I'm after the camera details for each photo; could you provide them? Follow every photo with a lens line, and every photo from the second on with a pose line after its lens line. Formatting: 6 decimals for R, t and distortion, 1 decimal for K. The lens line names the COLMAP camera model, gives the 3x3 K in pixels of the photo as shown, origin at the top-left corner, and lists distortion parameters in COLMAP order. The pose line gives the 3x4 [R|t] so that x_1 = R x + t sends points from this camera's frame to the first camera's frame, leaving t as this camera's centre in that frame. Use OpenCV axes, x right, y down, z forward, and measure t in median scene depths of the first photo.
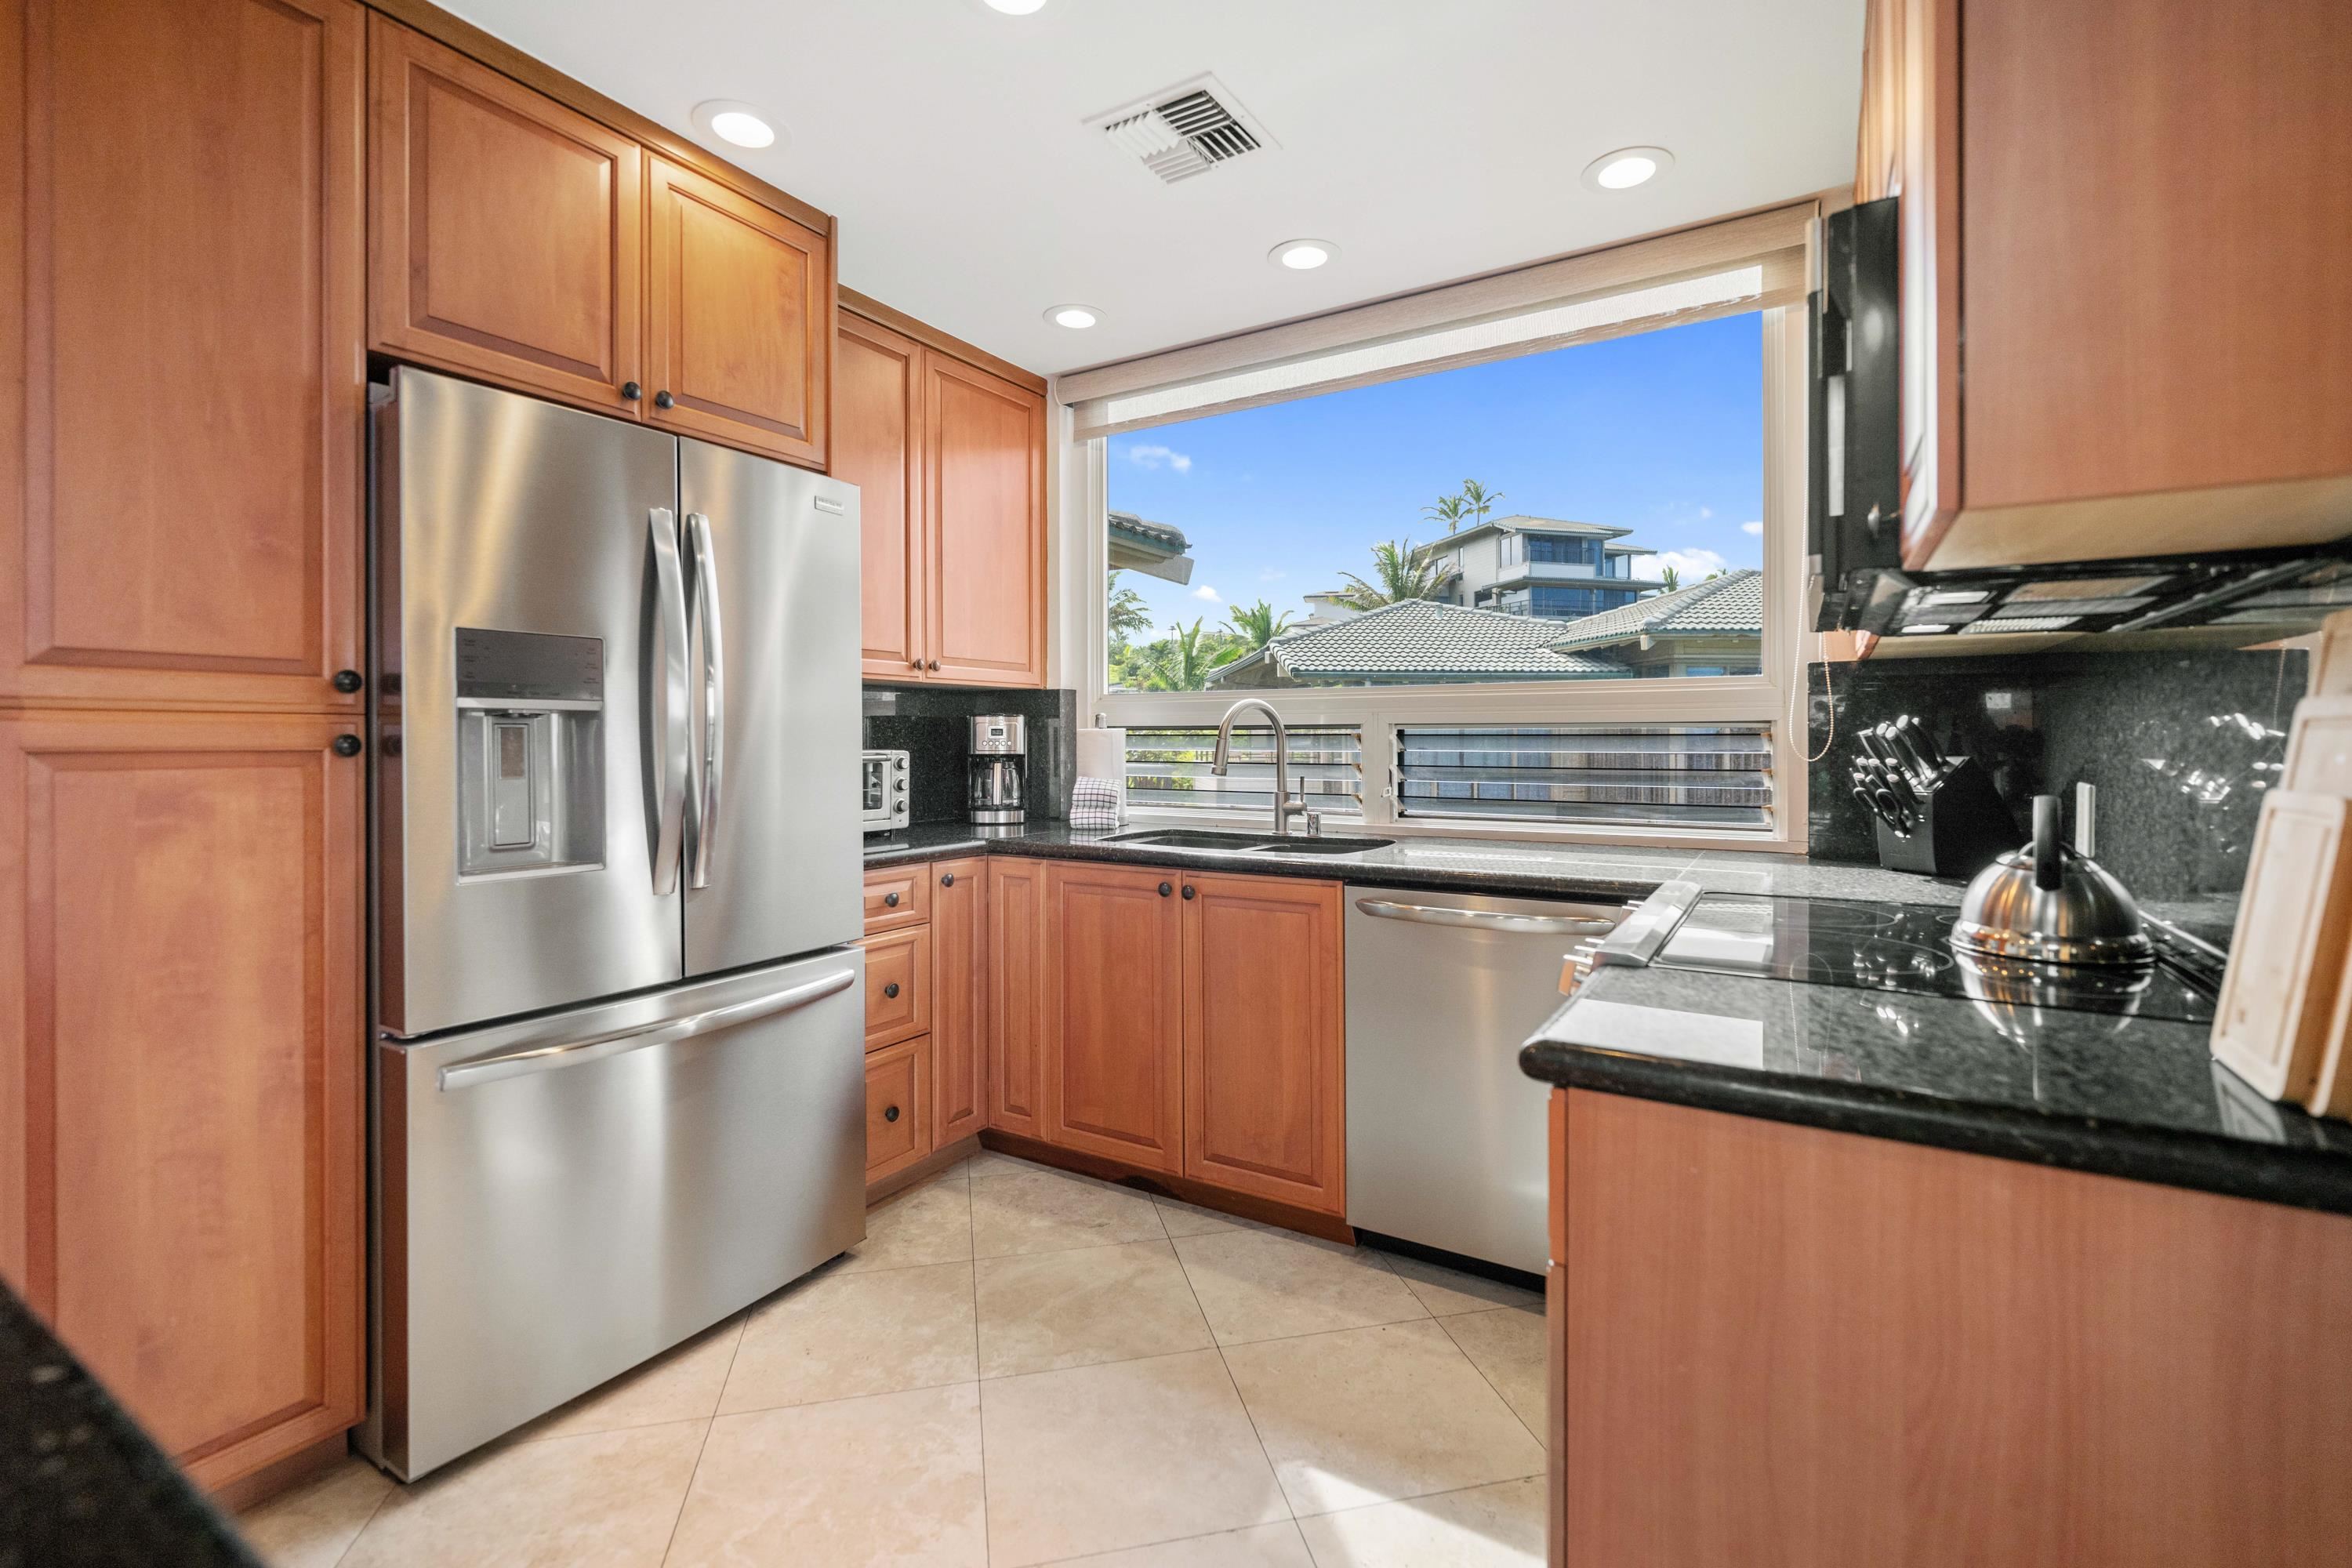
lens RADIAL K [[1032.0, 0, 1186.9], [0, 1032.0, 741.6], [0, 0, 1]] dist [0.000464, -0.000550]
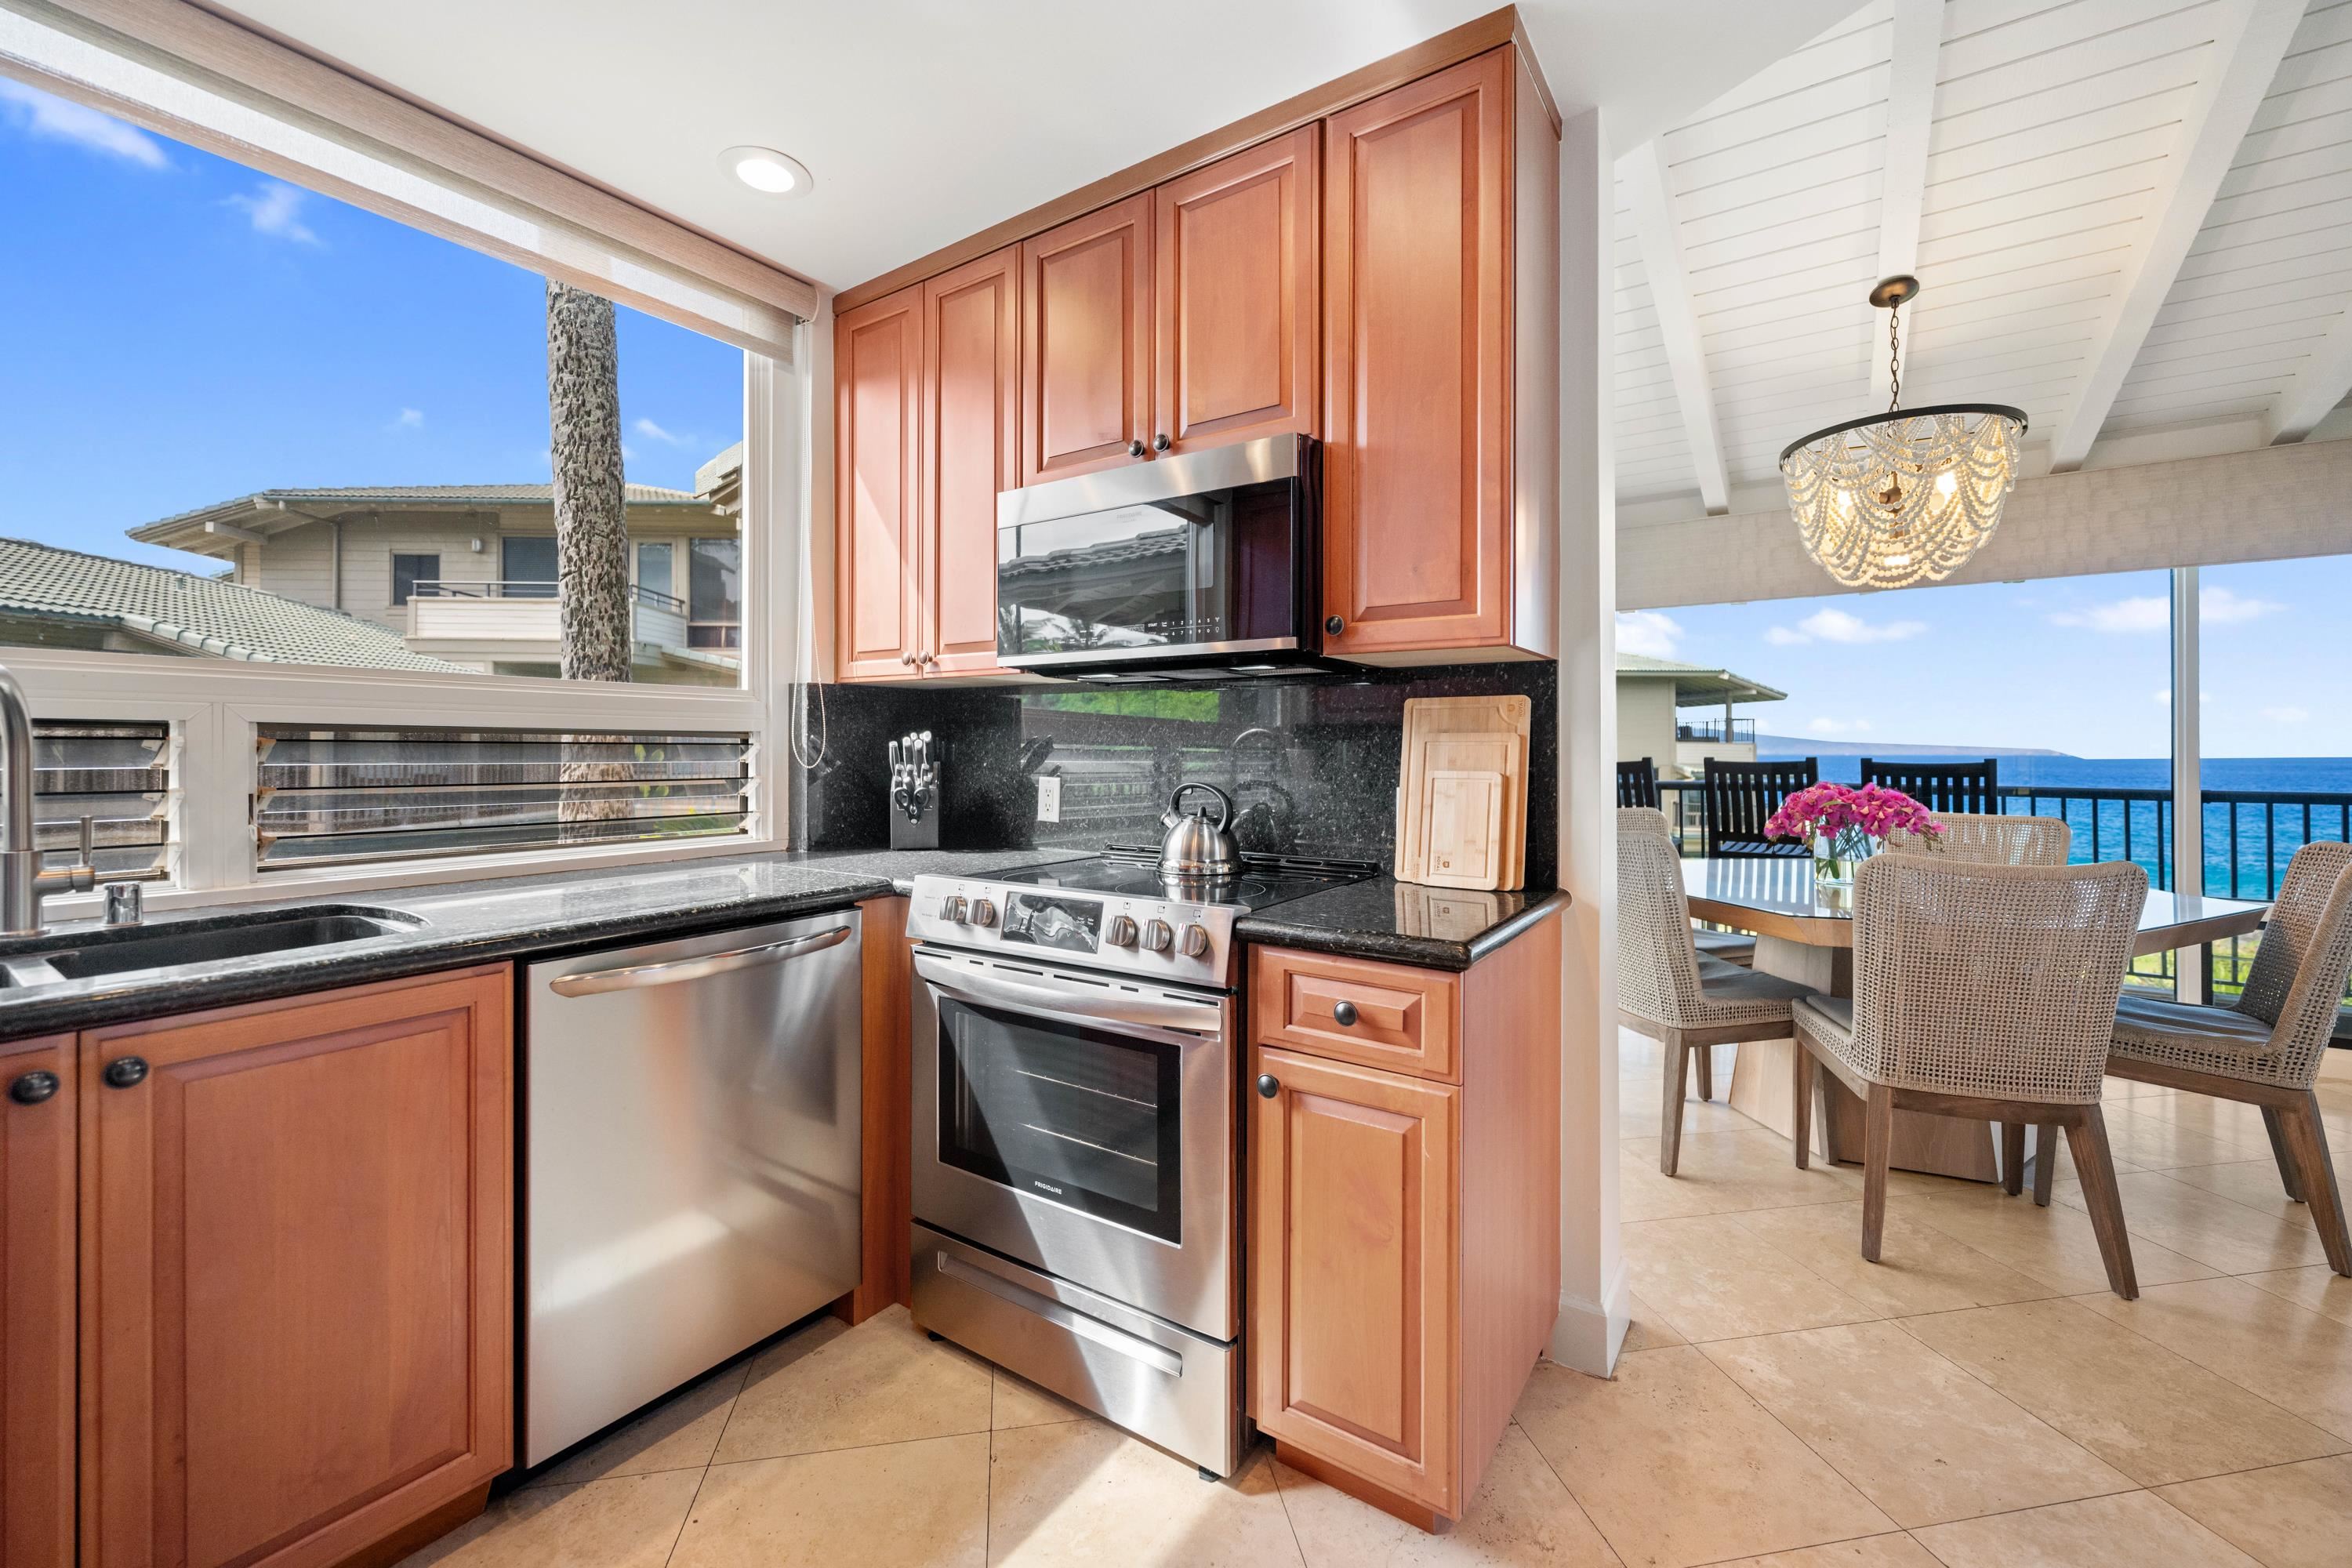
lens RADIAL K [[946.8, 0, 1179.6], [0, 946.8, 743.1], [0, 0, 1]] dist [-0.000258, 0.000108]
pose [[0.050700, 0.009032, 0.998673, -0.409422], [-0.000064, 0.999959, -0.009040, 0.000637], [-0.998714, 0.000395, 0.050699, 0.503755]]
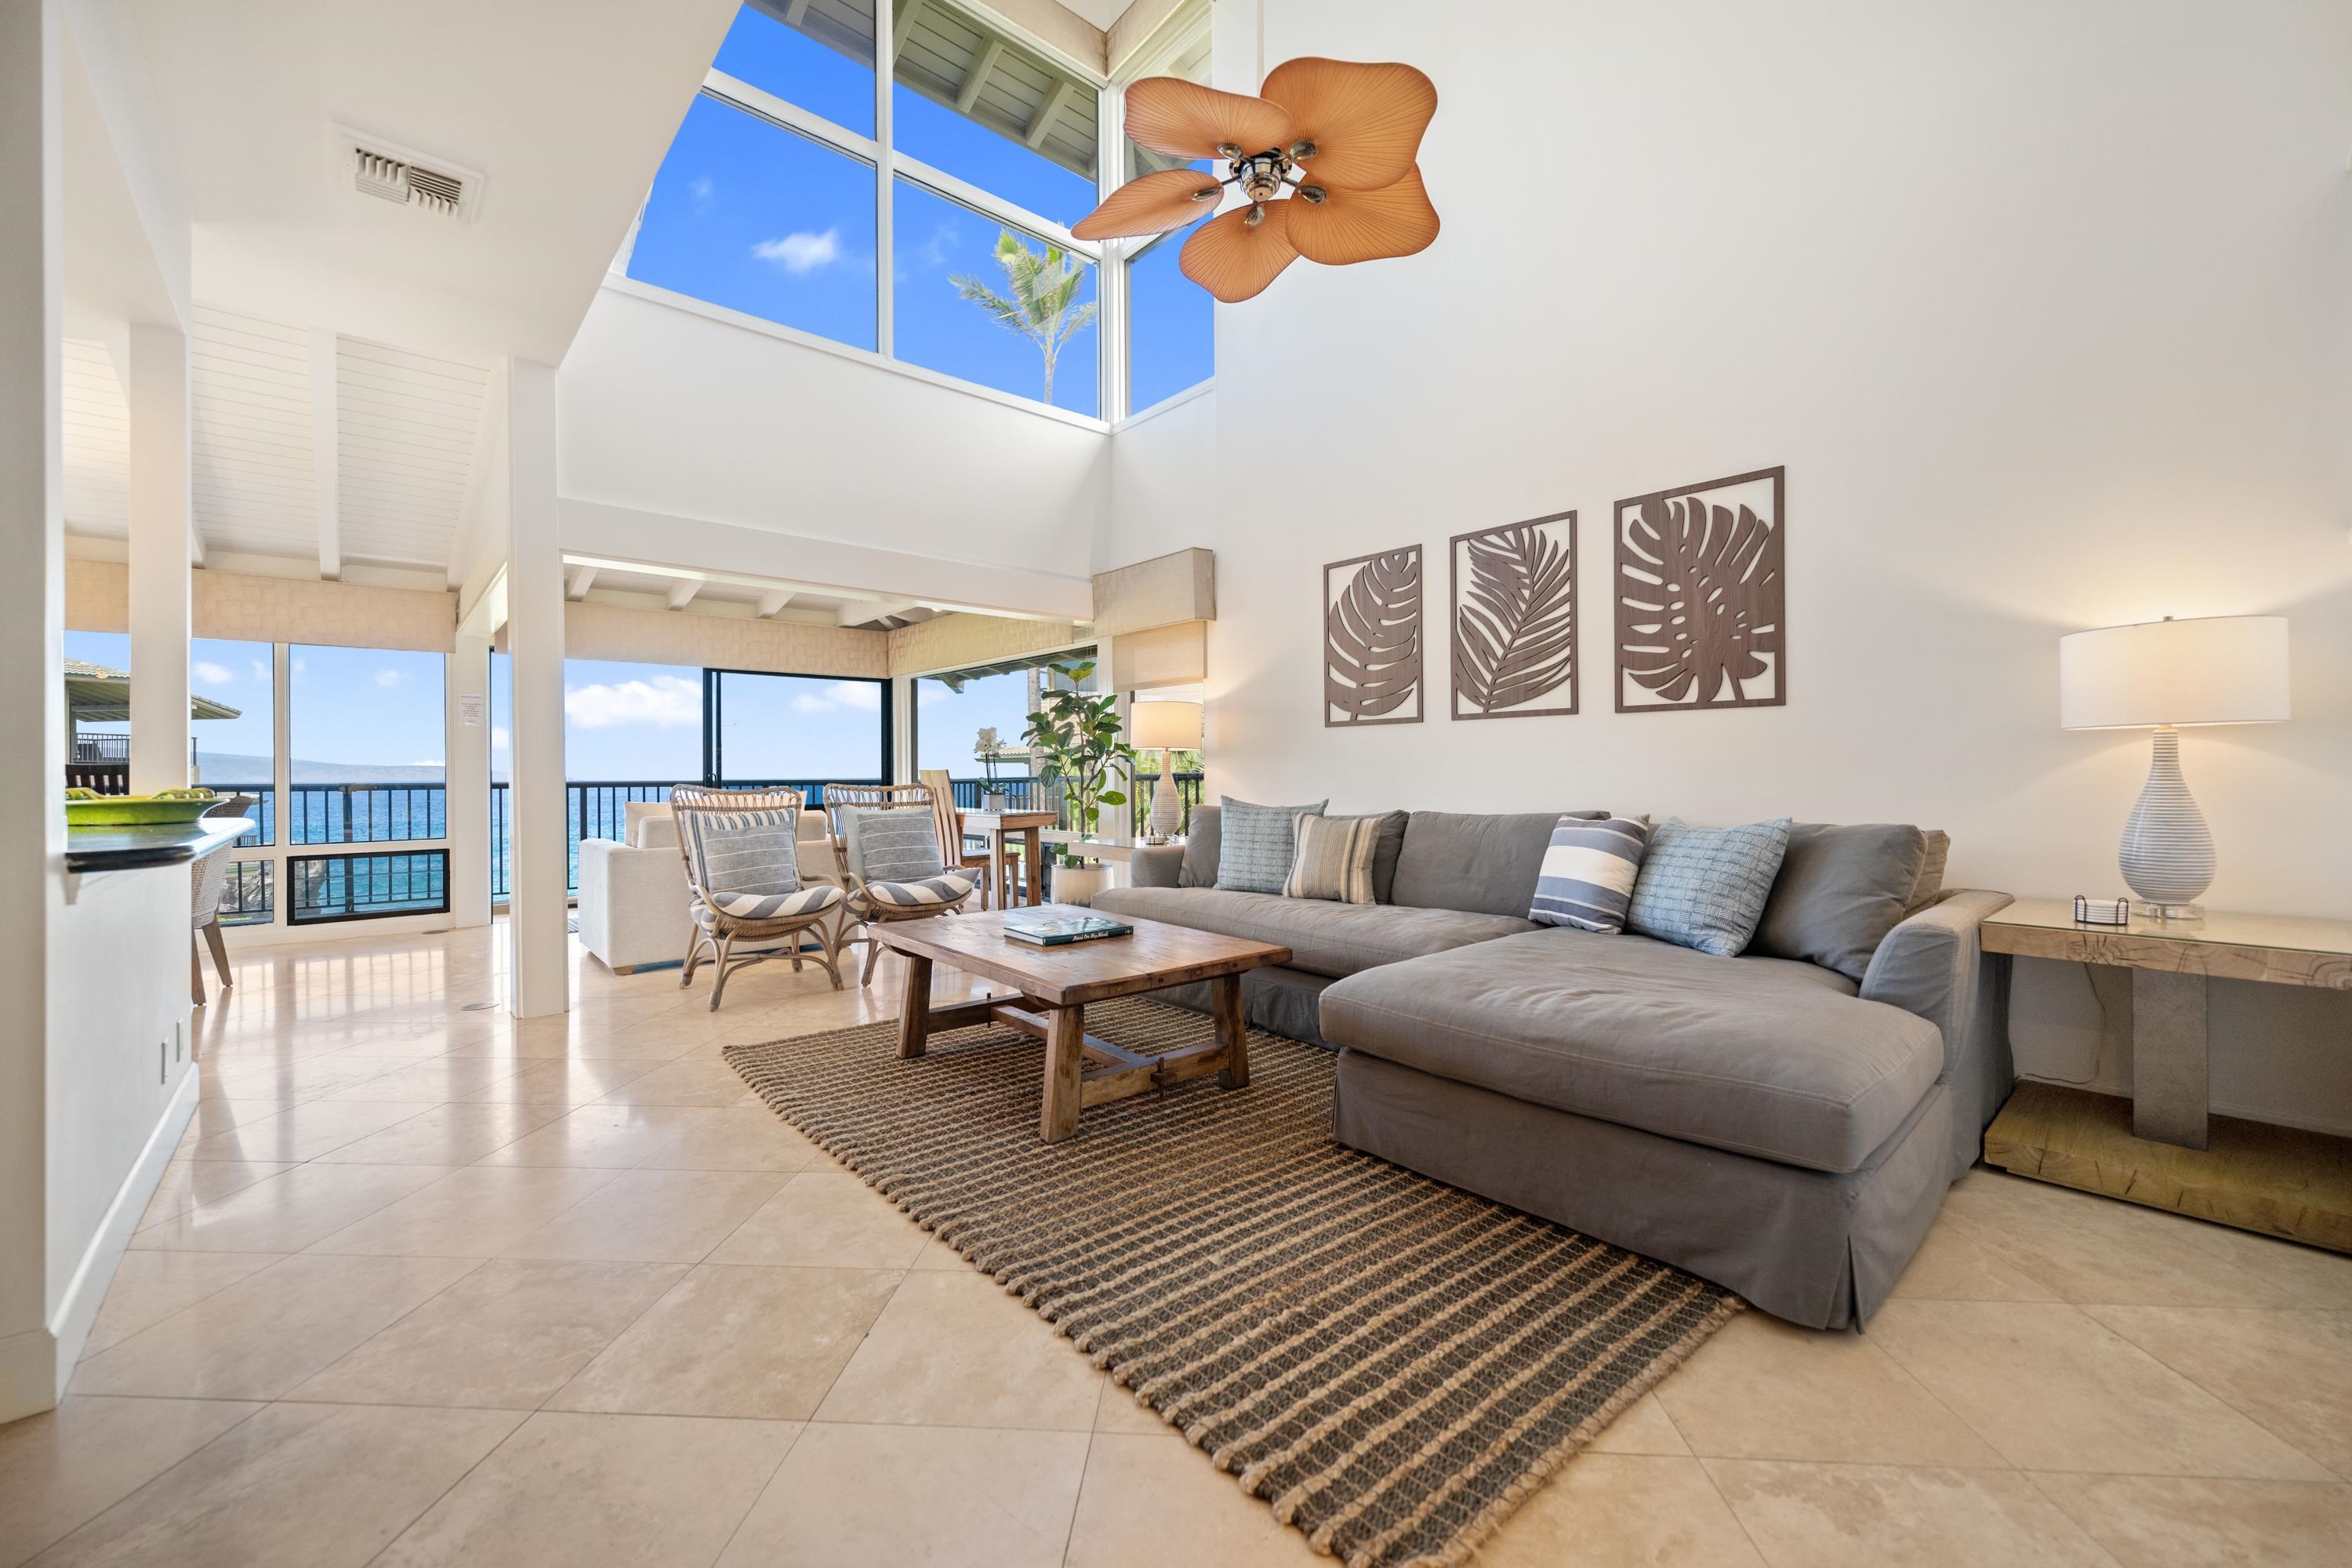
lens RADIAL K [[935.9, 0, 1178.7], [0, 935.9, 778.2], [0, 0, 1]] dist [-0.002364, 0.000077]
pose [[-0.956776, 0.005499, 0.290775, -1.722943], [0.007649, 0.999951, 0.006260, 0.060023], [-0.290727, 0.008214, -0.956771, 0.614516]]
